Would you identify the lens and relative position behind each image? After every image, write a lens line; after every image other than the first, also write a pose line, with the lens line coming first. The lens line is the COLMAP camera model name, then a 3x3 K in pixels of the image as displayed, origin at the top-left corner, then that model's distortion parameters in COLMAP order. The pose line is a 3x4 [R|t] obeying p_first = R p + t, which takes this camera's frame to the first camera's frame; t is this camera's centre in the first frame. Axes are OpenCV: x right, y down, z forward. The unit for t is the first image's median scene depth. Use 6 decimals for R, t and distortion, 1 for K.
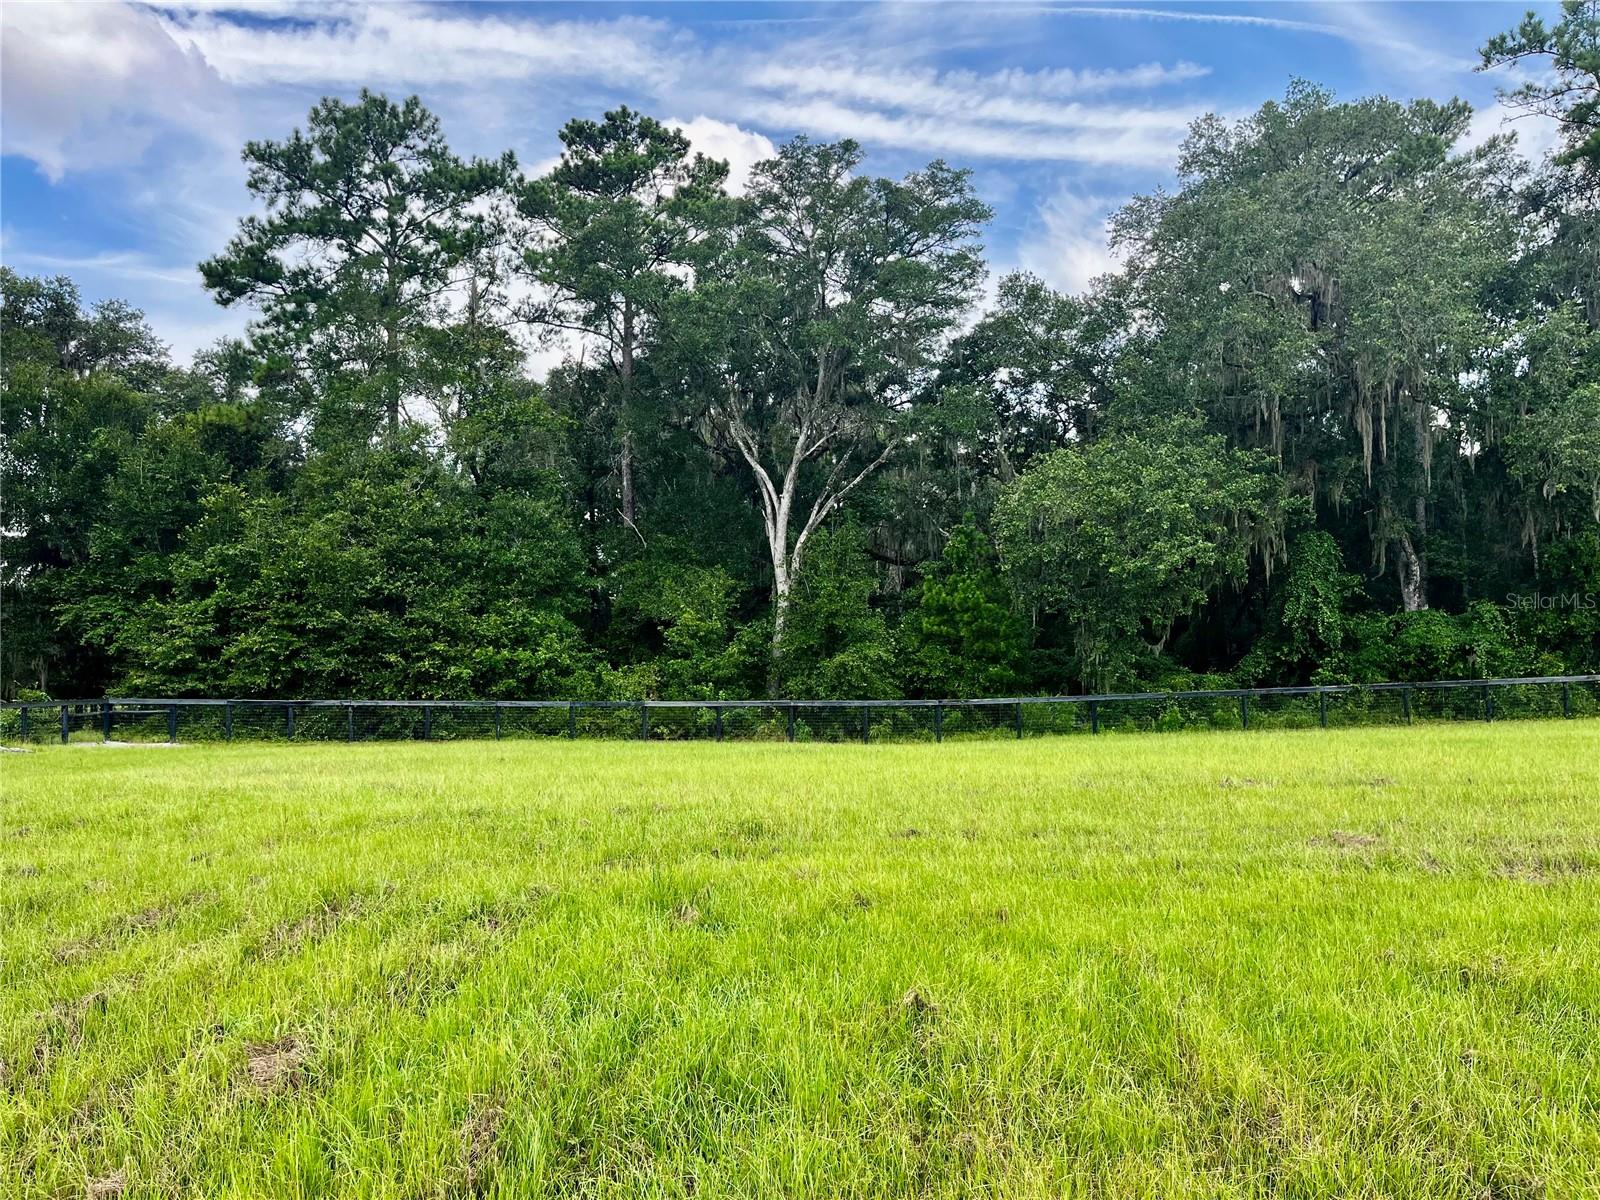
lens RADIAL K [[1200.7, 0, 800.0], [0, 1200.7, 600.0], [0, 0, 1]] dist [0.064263, -0.097541]
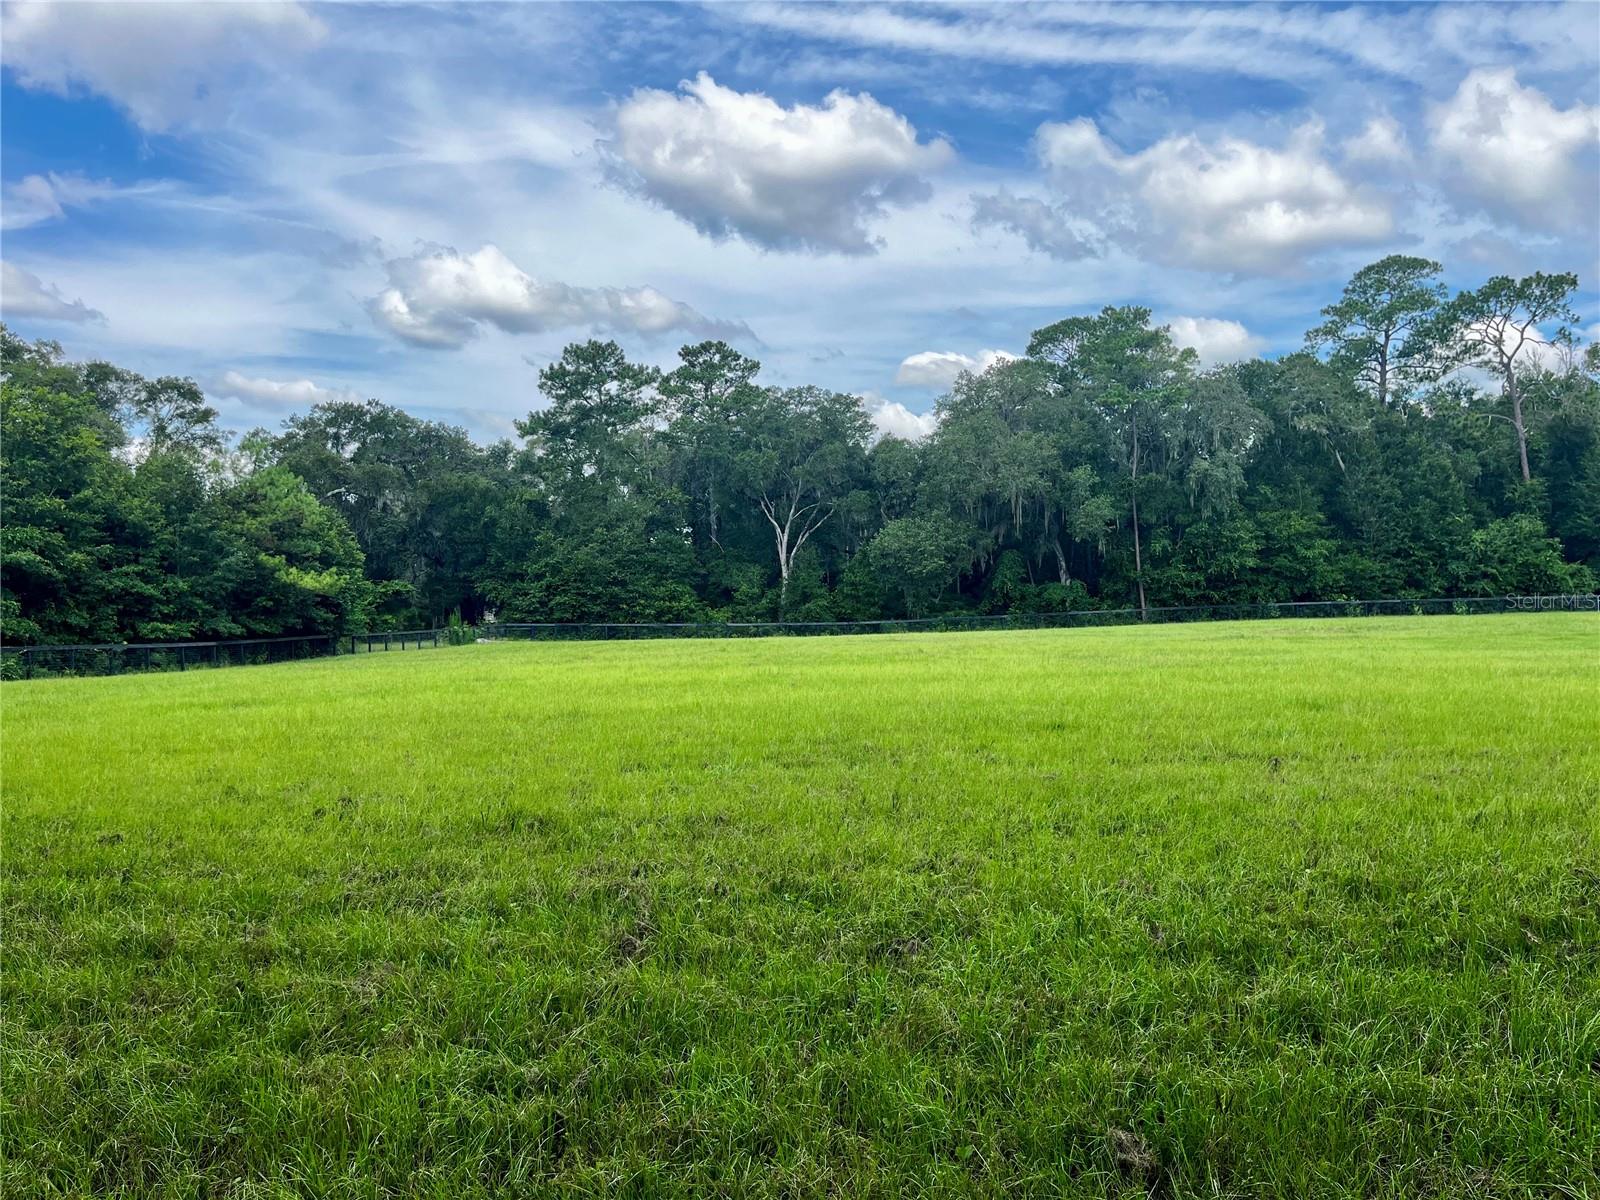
lens RADIAL K [[1205.2, 0, 781.1], [0, 1205.2, 607.7], [0, 0, 1]] dist [0.040523, -0.044211]
pose [[0.998993, -0.007212, -0.044294, 0.080437], [0.009963, 0.998014, 0.062194, -0.091268], [0.043757, -0.062572, 0.997081, -1.326550]]
